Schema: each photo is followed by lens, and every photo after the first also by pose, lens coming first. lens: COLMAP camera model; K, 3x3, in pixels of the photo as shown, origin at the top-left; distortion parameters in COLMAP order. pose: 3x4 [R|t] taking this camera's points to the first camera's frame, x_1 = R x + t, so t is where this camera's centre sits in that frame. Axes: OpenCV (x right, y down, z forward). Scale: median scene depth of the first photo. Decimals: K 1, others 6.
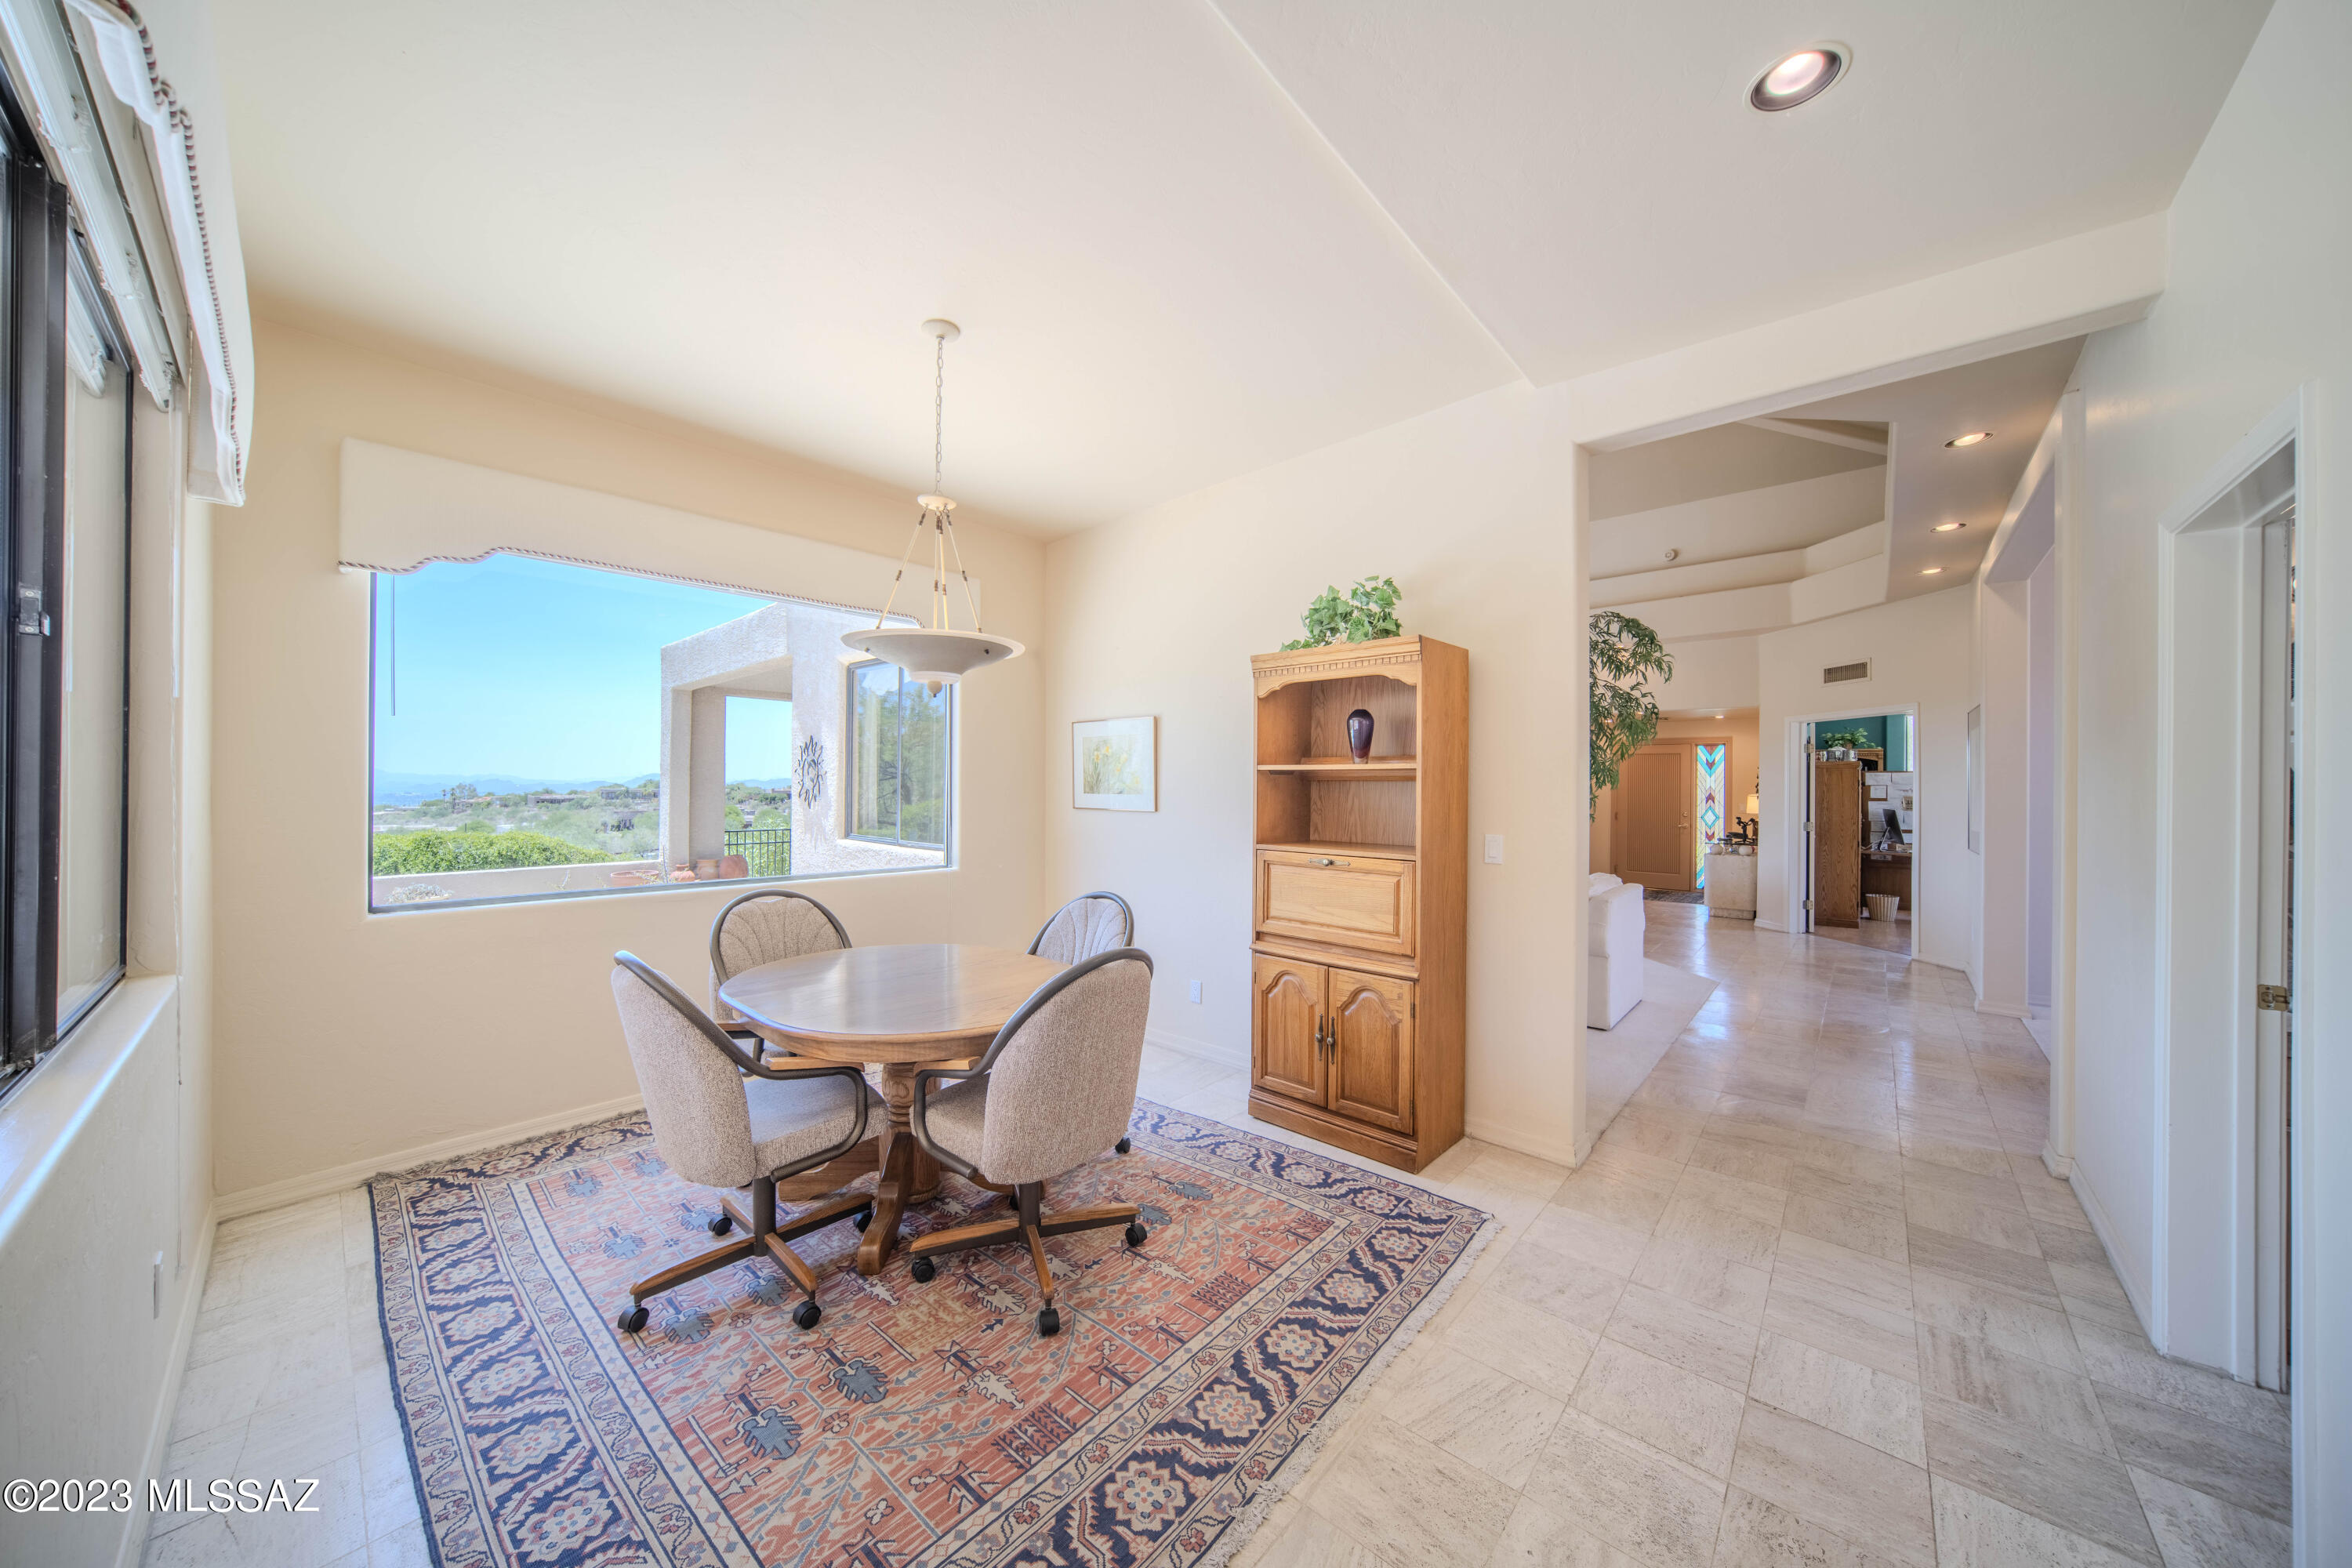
lens RADIAL K [[799.2, 0, 1173.2], [0, 799.2, 782.1], [0, 0, 1]] dist [-0.030582, 0.008644]
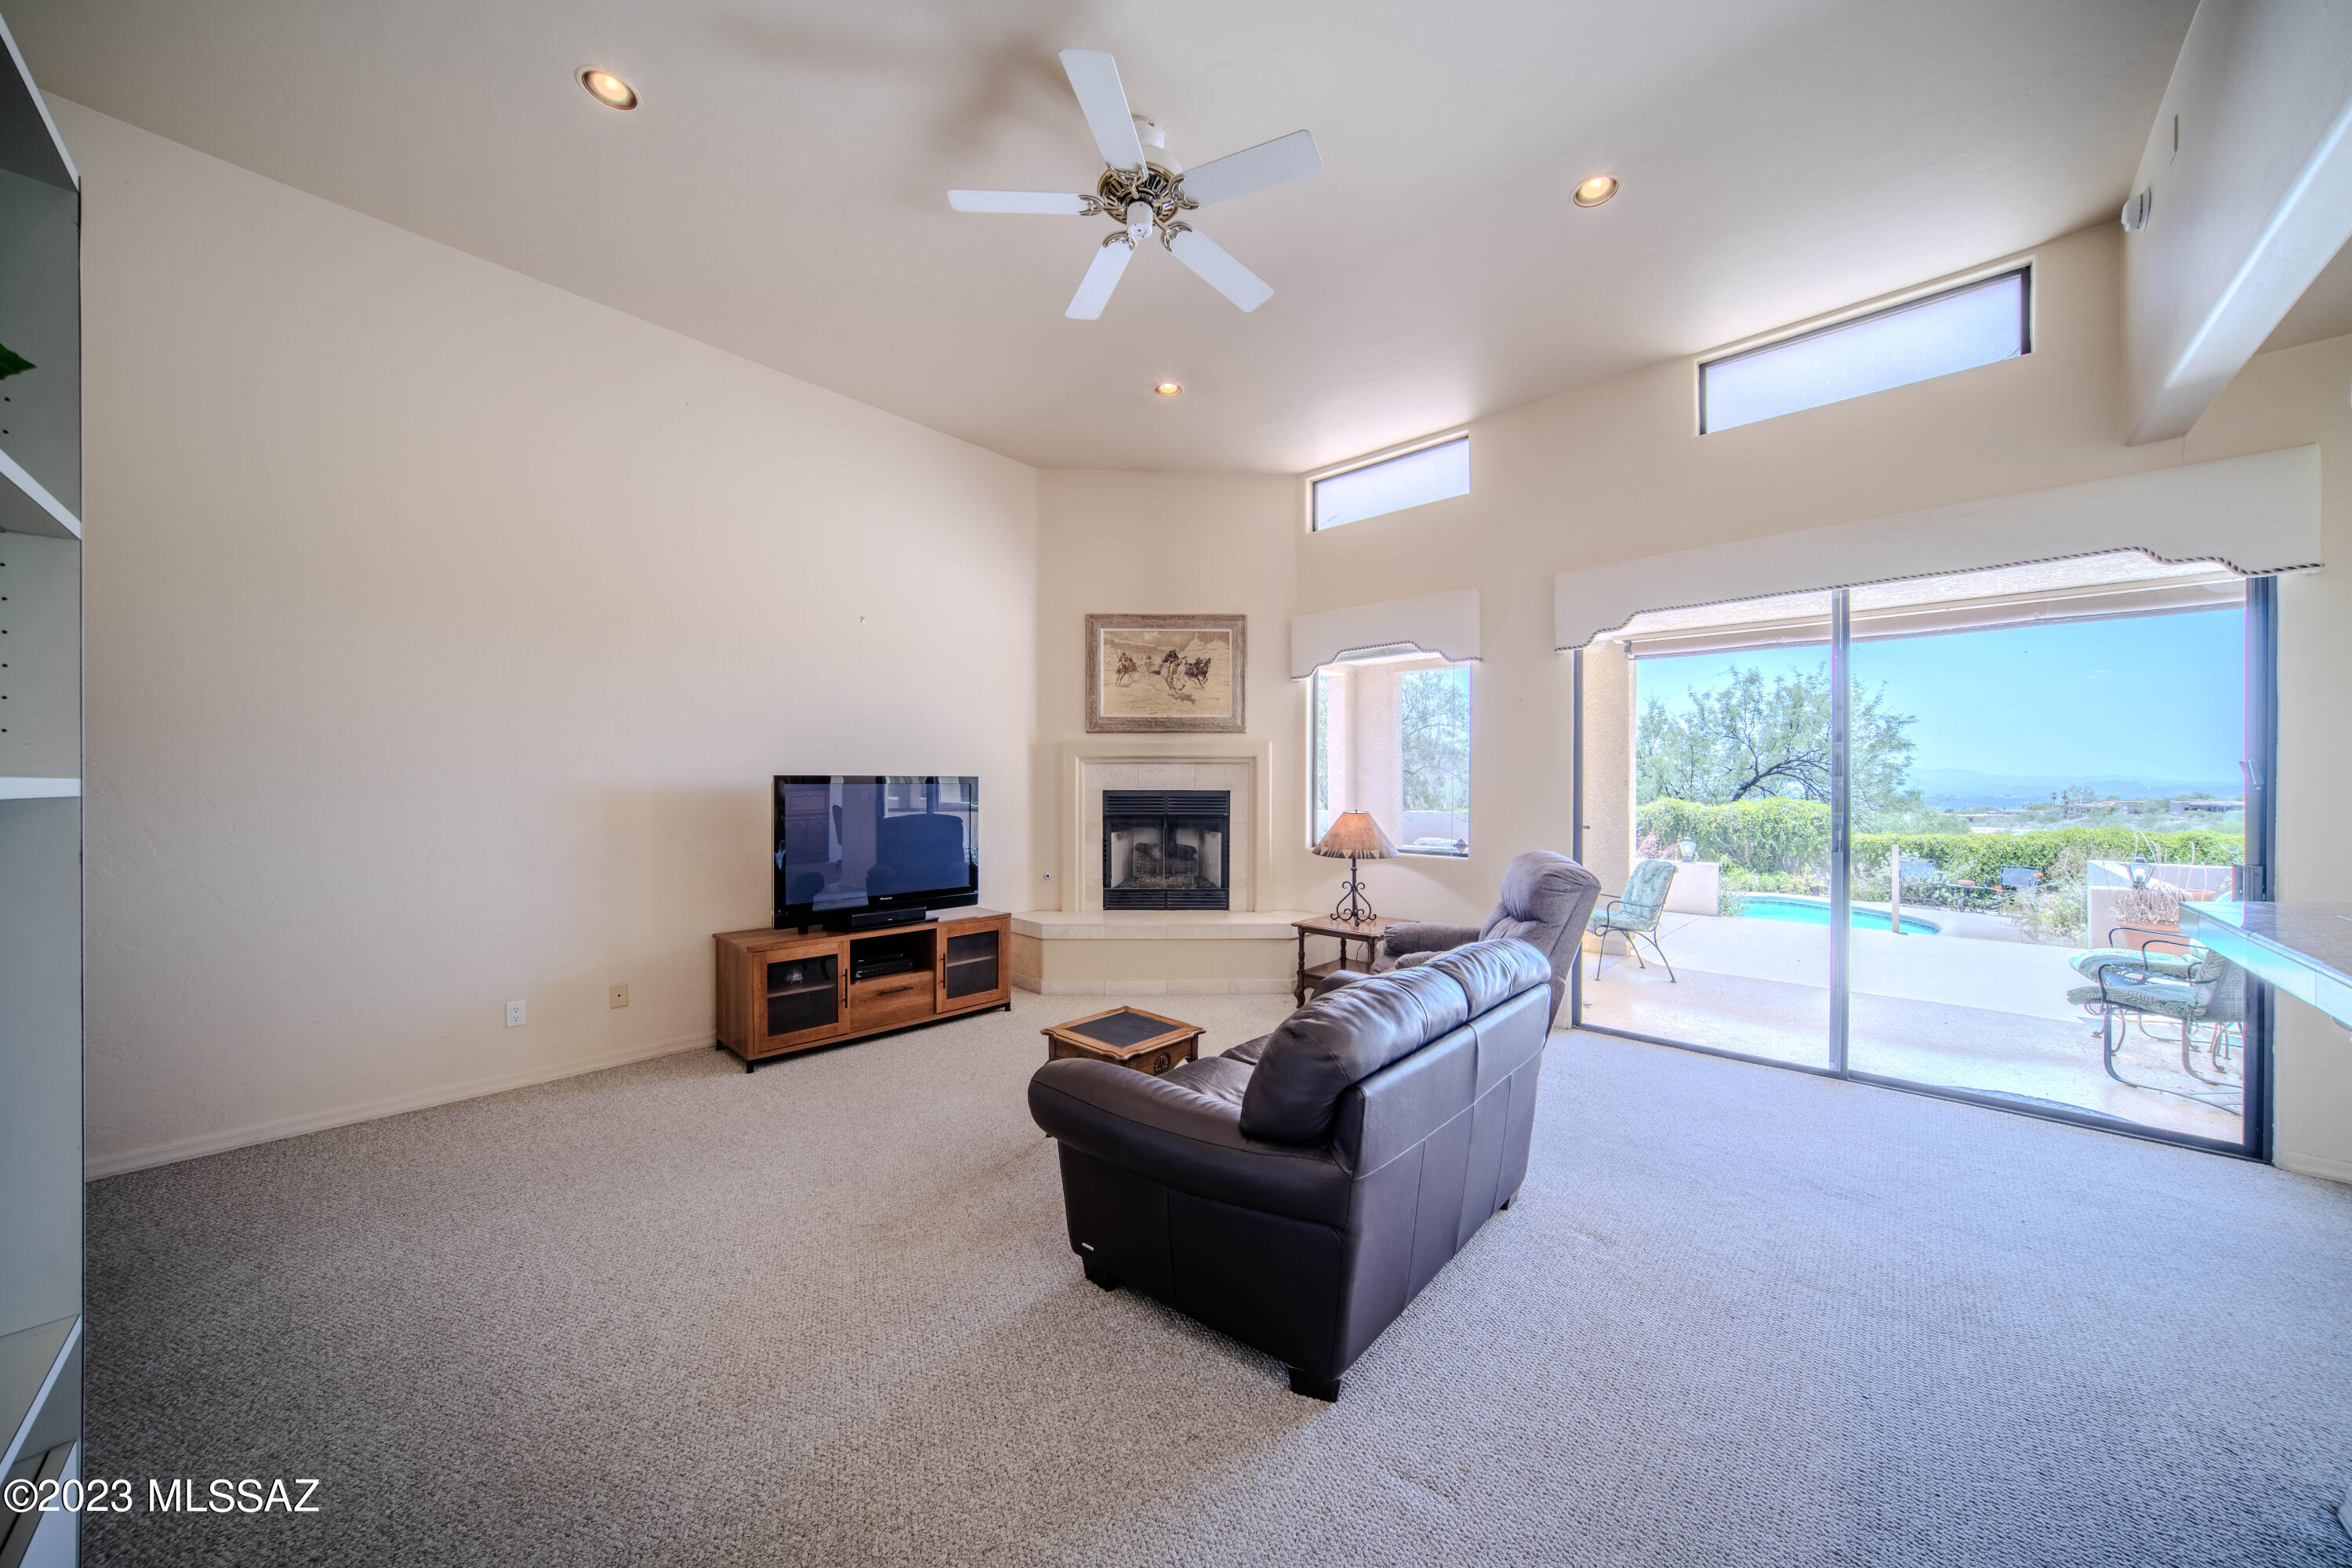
lens RADIAL K [[799.2, 0, 1173.2], [0, 799.2, 782.1], [0, 0, 1]] dist [-0.030582, 0.008644]
pose [[-0.021121, -0.005752, -0.999760, 0.192027], [0.002970, 0.999979, -0.005816, -0.002257], [0.999773, -0.003092, -0.021103, -0.540449]]
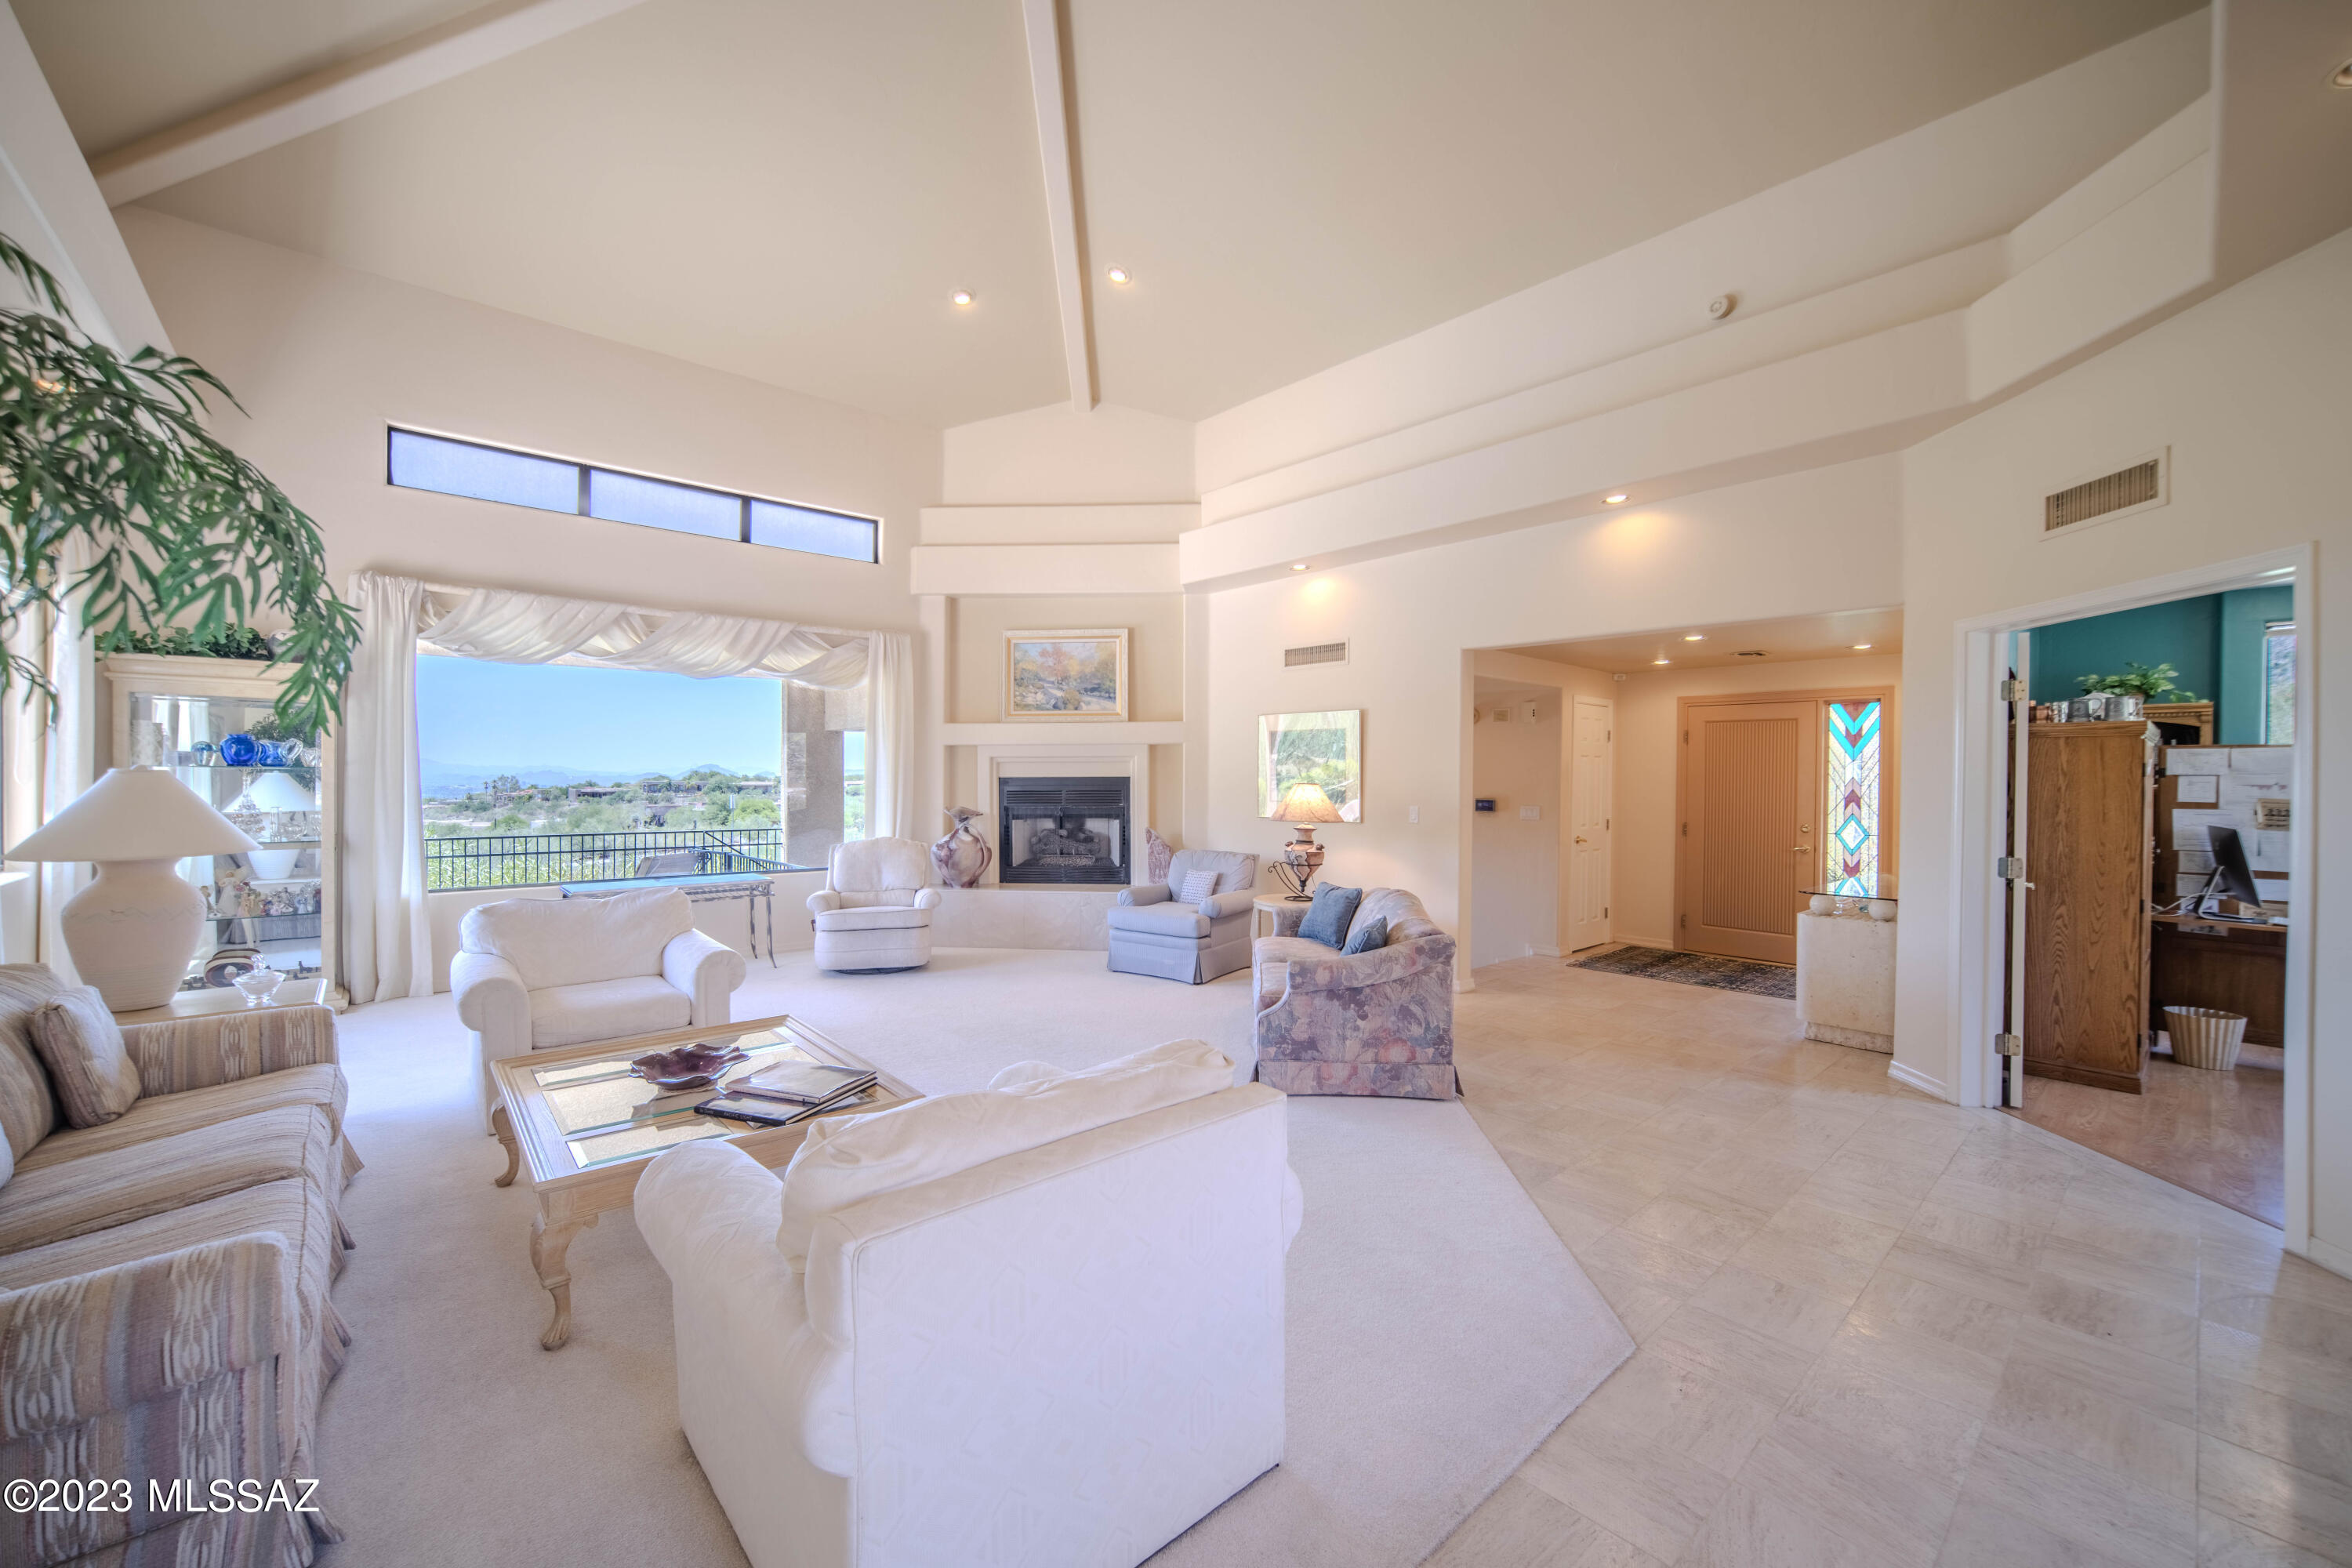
lens RADIAL K [[923.9, 0, 1158.4], [0, 923.9, 786.3], [0, 0, 1]] dist [-0.007640, 0.000815]
pose [[0.992242, 0.000596, -0.124322, 0.397099], [0.001149, 0.999902, 0.013961, 0.002730], [0.124318, -0.013996, 0.992144, 0.429021]]
